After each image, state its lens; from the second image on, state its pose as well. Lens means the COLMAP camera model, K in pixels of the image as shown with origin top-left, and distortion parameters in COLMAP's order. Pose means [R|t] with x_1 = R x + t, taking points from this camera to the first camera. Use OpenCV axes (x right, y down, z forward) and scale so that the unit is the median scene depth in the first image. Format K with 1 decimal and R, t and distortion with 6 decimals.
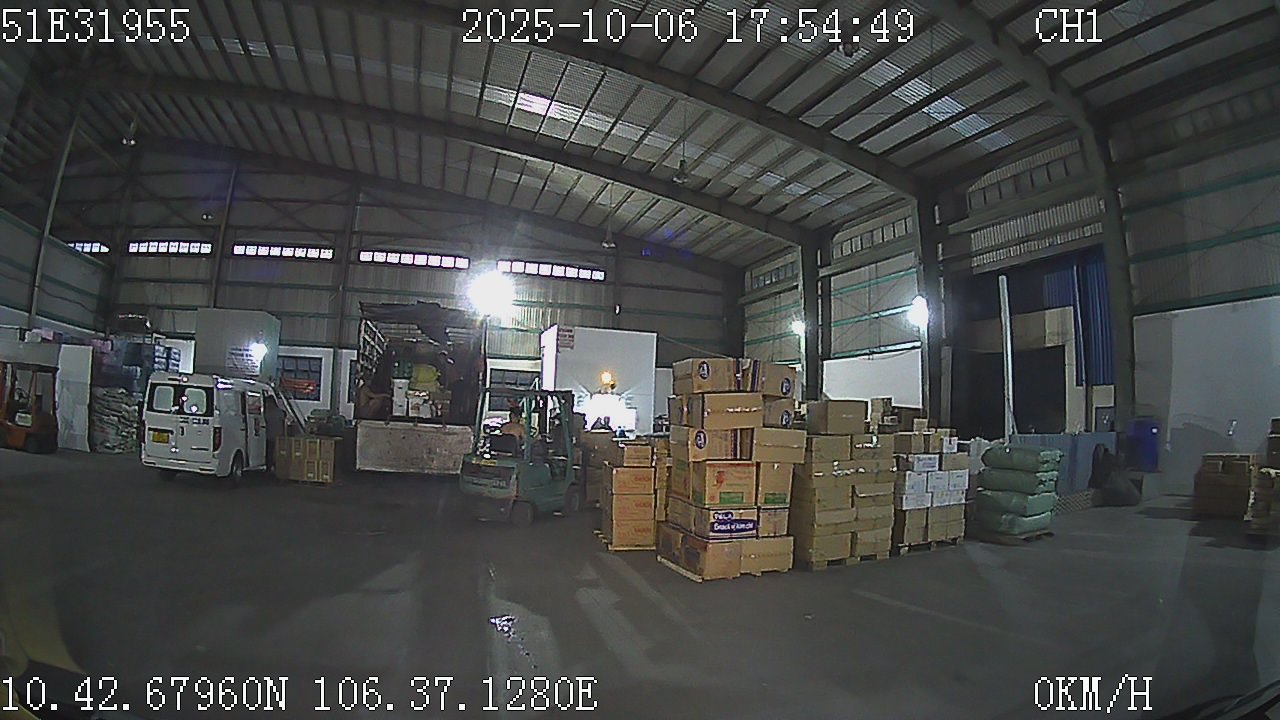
lens RADIAL K [[693.0, 0, 640.0], [0, 693.0, 360.0], [0, 0, 1]] dist [-0.145322, 0.000655]
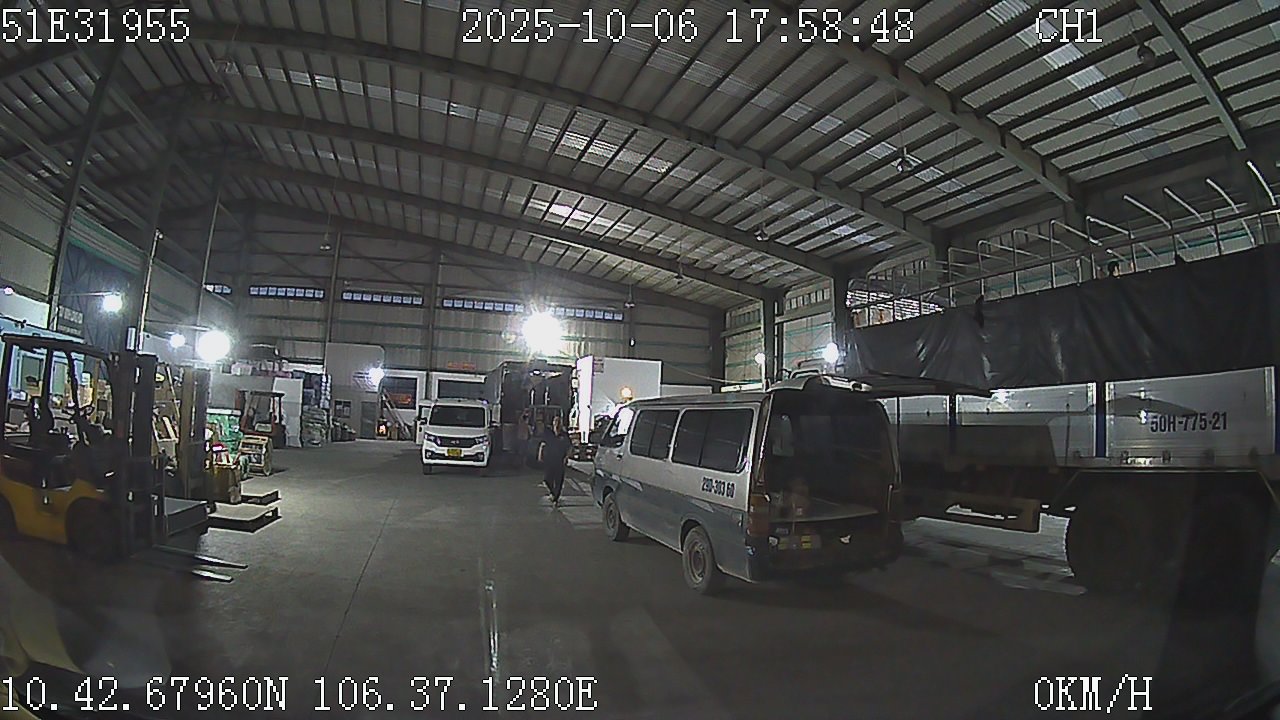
lens RADIAL K [[693.0, 0, 640.0], [0, 693.0, 360.0], [0, 0, 1]] dist [-0.145322, 0.000655]
pose [[0.999948, -0.001098, 0.010156, -0.031804], [0.001100, 0.999999, -0.000281, -0.038065], [-0.010156, 0.000292, 0.999948, -0.385066]]
